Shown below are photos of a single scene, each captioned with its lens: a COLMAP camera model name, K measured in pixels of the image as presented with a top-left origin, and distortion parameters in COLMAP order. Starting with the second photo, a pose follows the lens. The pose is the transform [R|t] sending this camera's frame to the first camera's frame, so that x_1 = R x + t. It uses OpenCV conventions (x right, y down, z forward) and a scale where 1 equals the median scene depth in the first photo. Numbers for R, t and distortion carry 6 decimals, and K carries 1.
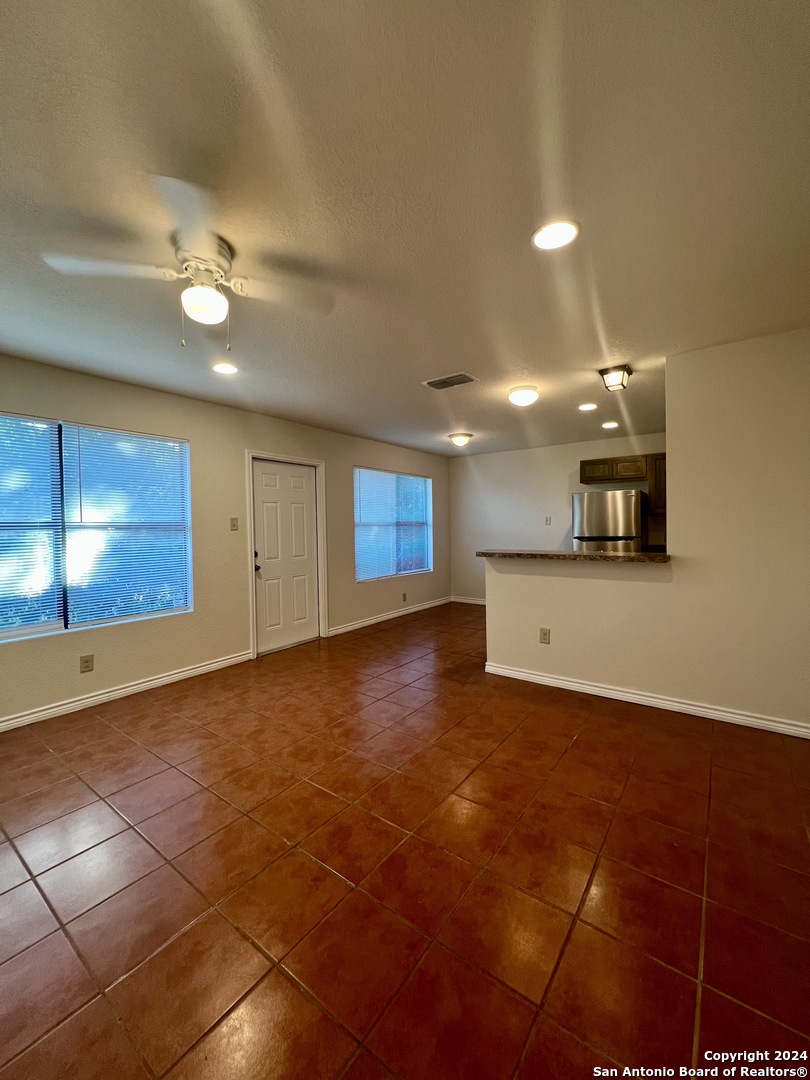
lens RADIAL K [[431.9, 0, 404.2], [0, 431.9, 535.2], [0, 0, 1]] dist [0.000190, 0.000270]
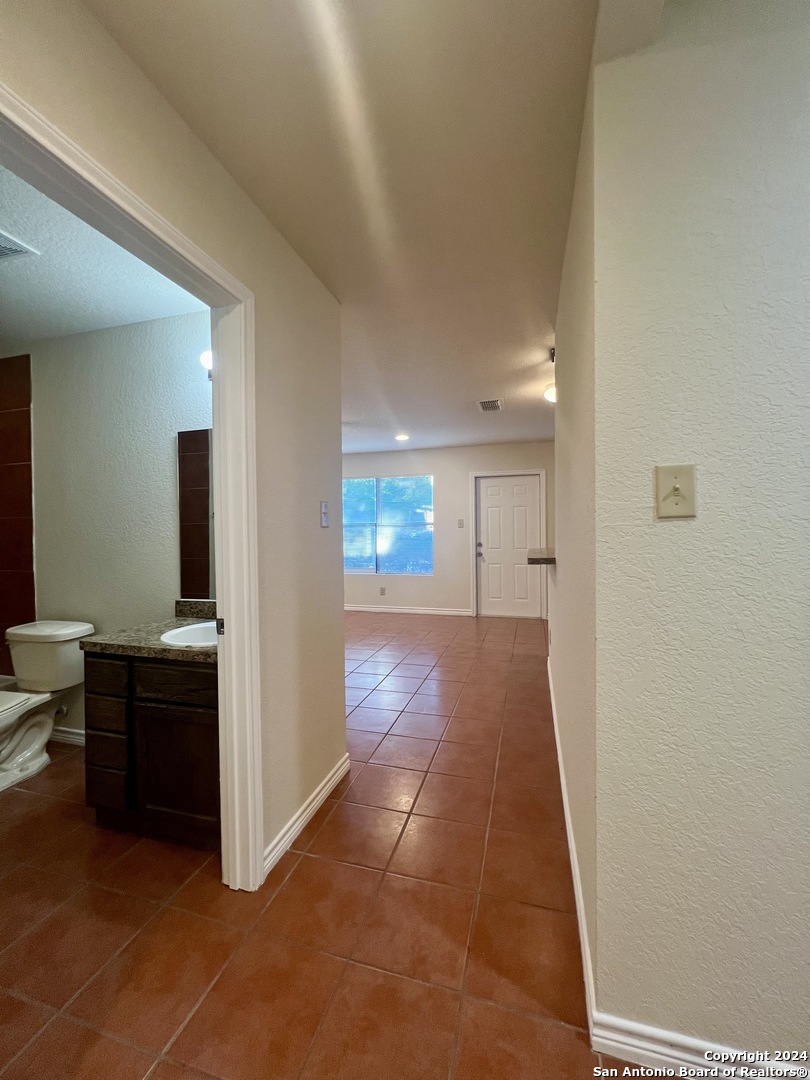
lens RADIAL K [[431.9, 0, 405.1], [0, 431.9, 535.0], [0, 0, 1]] dist [0.000190, 0.000270]
pose [[0.345555, 0.020980, -0.938164, 1.163326], [-0.015451, 0.999742, 0.016667, -0.009358], [0.938271, 0.008736, 0.345790, 0.356685]]
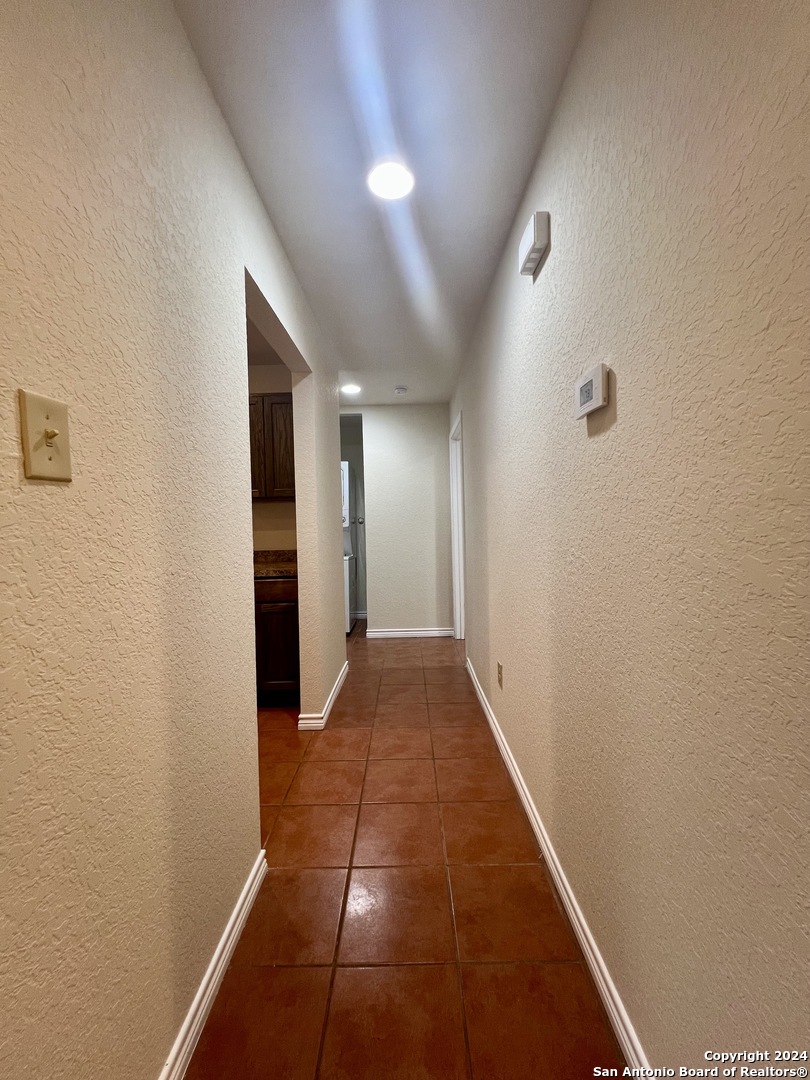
lens RADIAL K [[431.9, 0, 407.2], [0, 431.9, 535.7], [0, 0, 1]] dist [0.000190, 0.000270]
pose [[0.806058, -0.019939, 0.591501, 0.968575], [0.022047, 0.999750, 0.003657, 0.007804], [-0.591426, 0.010093, 0.806296, 0.384678]]
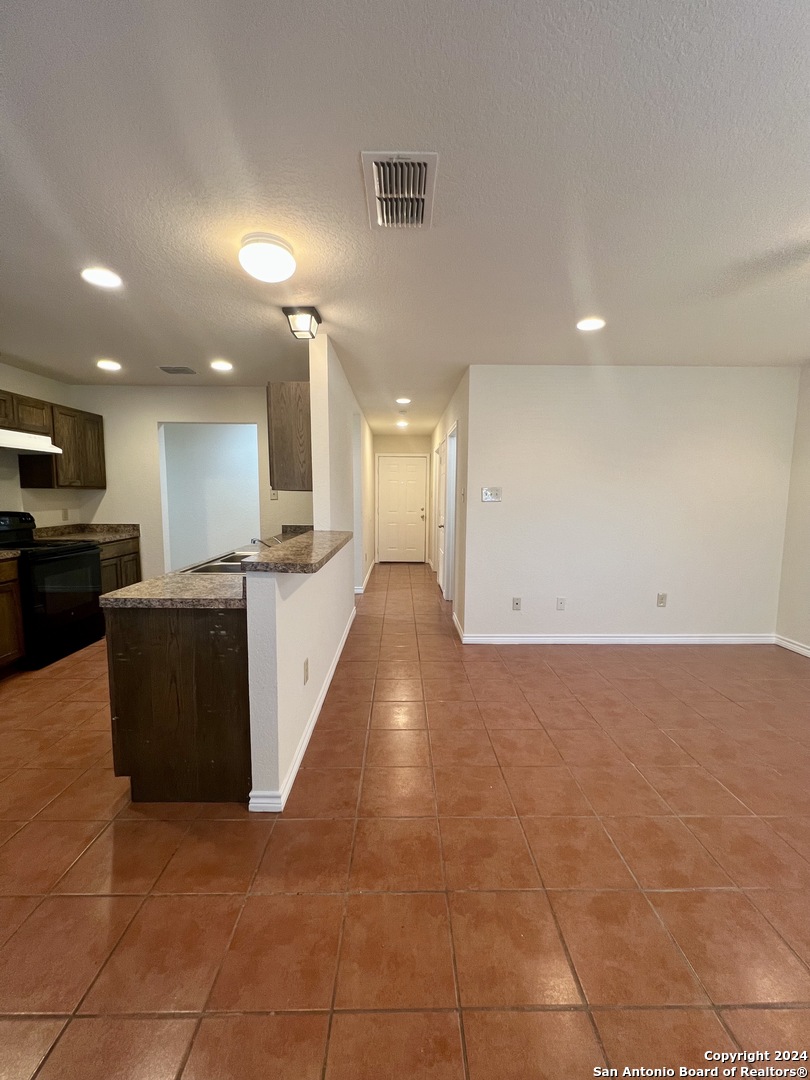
lens RADIAL K [[431.9, 0, 405.5], [0, 431.9, 535.7], [0, 0, 1]] dist [0.000190, 0.000270]
pose [[-0.605957, -0.067123, 0.792661, -0.287997], [0.020757, 0.994760, 0.100105, -0.038965], [-0.795227, 0.077113, -0.601389, 1.297876]]
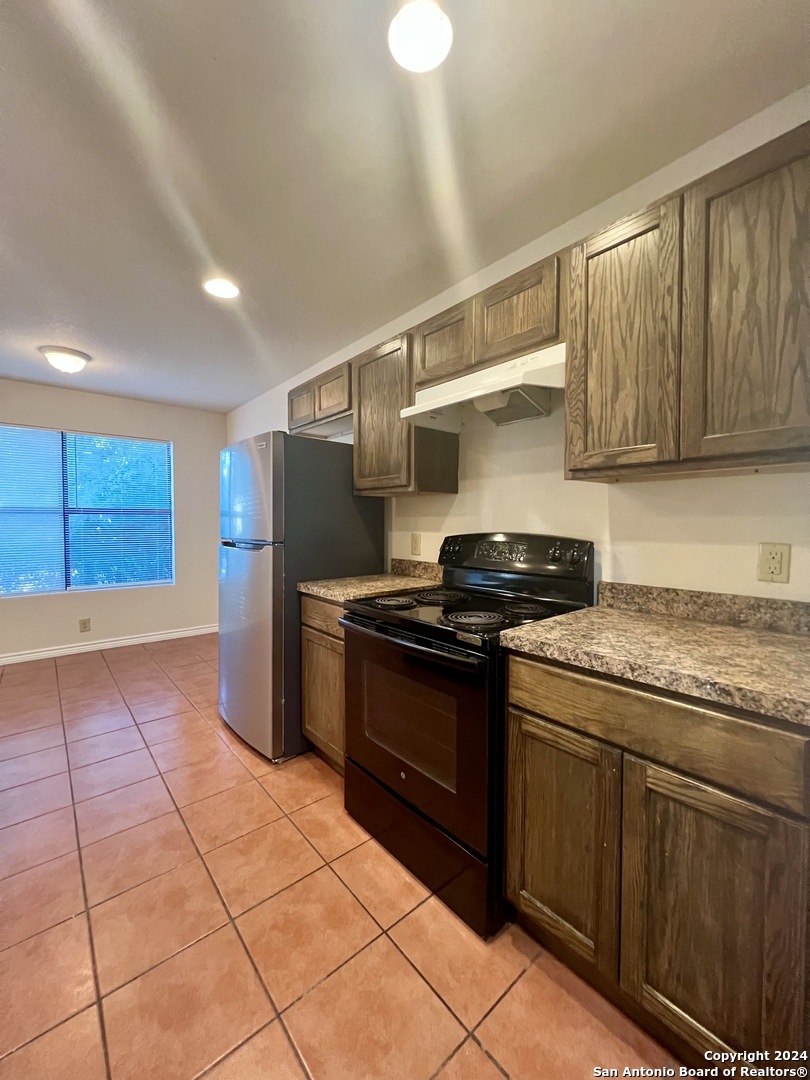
lens RADIAL K [[431.9, 0, 406.3], [0, 431.9, 535.1], [0, 0, 1]] dist [0.000190, 0.000270]
pose [[0.974652, 0.020986, -0.222739, 1.129863], [-0.018007, 0.999719, 0.015396, -0.016799], [0.222999, -0.010995, 0.974757, 0.890708]]
